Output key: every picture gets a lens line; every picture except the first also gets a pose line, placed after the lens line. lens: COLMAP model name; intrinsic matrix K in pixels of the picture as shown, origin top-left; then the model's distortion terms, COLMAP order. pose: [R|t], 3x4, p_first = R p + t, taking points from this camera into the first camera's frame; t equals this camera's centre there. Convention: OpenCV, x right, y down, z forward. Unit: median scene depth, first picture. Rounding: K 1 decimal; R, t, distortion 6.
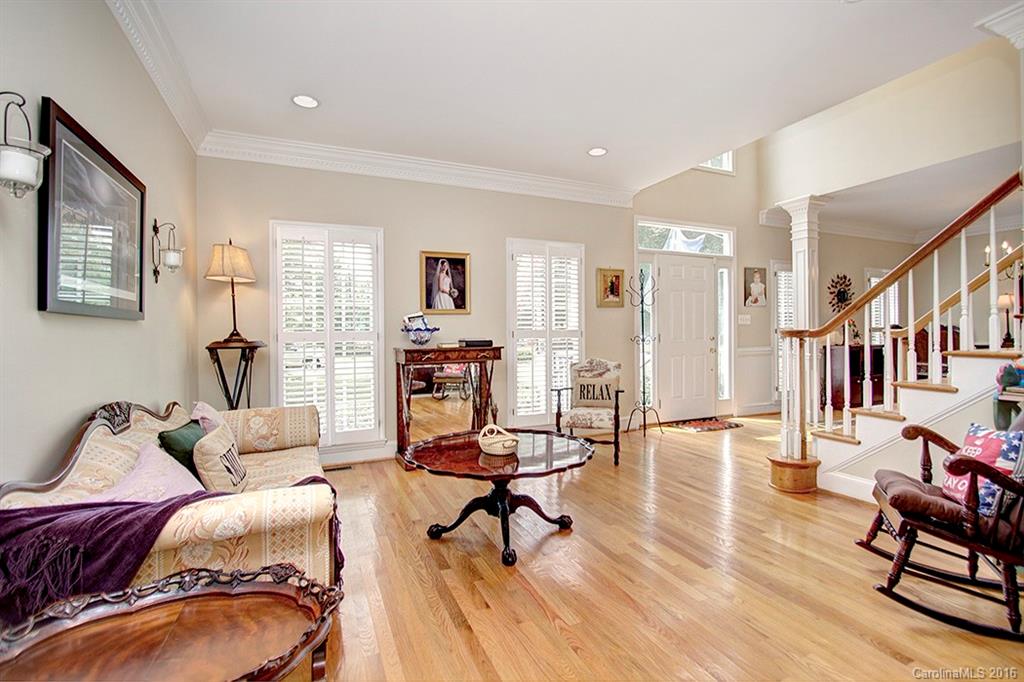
lens RADIAL K [[479.2, 0, 514.6], [0, 479.2, 335.1], [0, 0, 1]] dist [-0.000886, -0.000223]
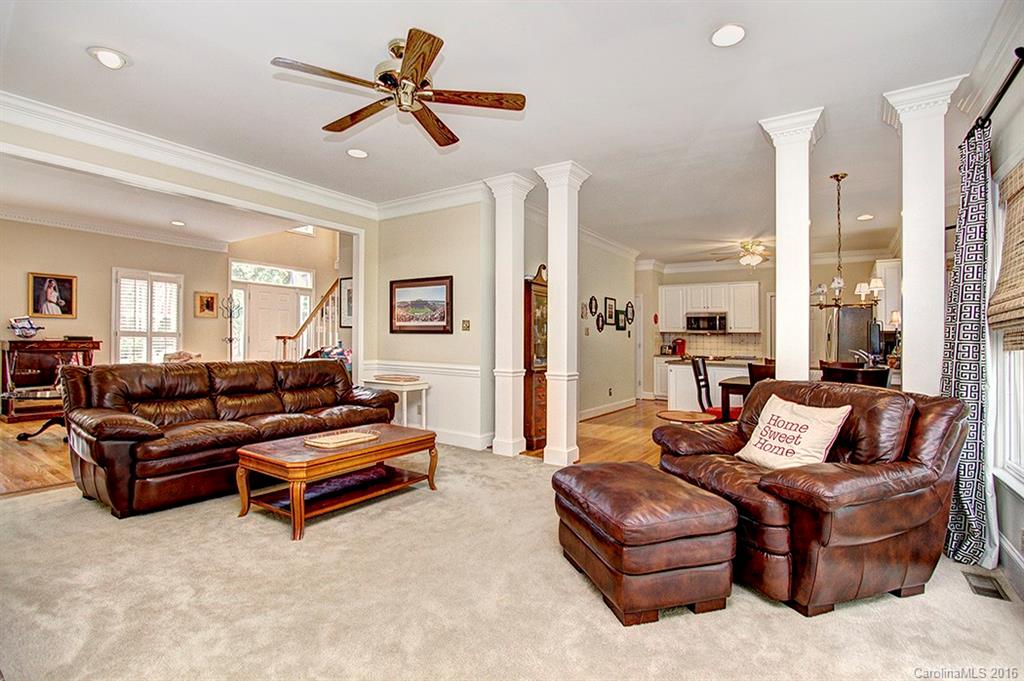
lens RADIAL K [[479.2, 0, 513.2], [0, 479.2, 344.8], [0, 0, 1]] dist [-0.000886, -0.000223]
pose [[0.852606, 0.020635, 0.522146, 0.280499], [-0.025325, 0.999678, 0.001847, -0.000215], [-0.521940, -0.014798, 0.852854, -0.921251]]
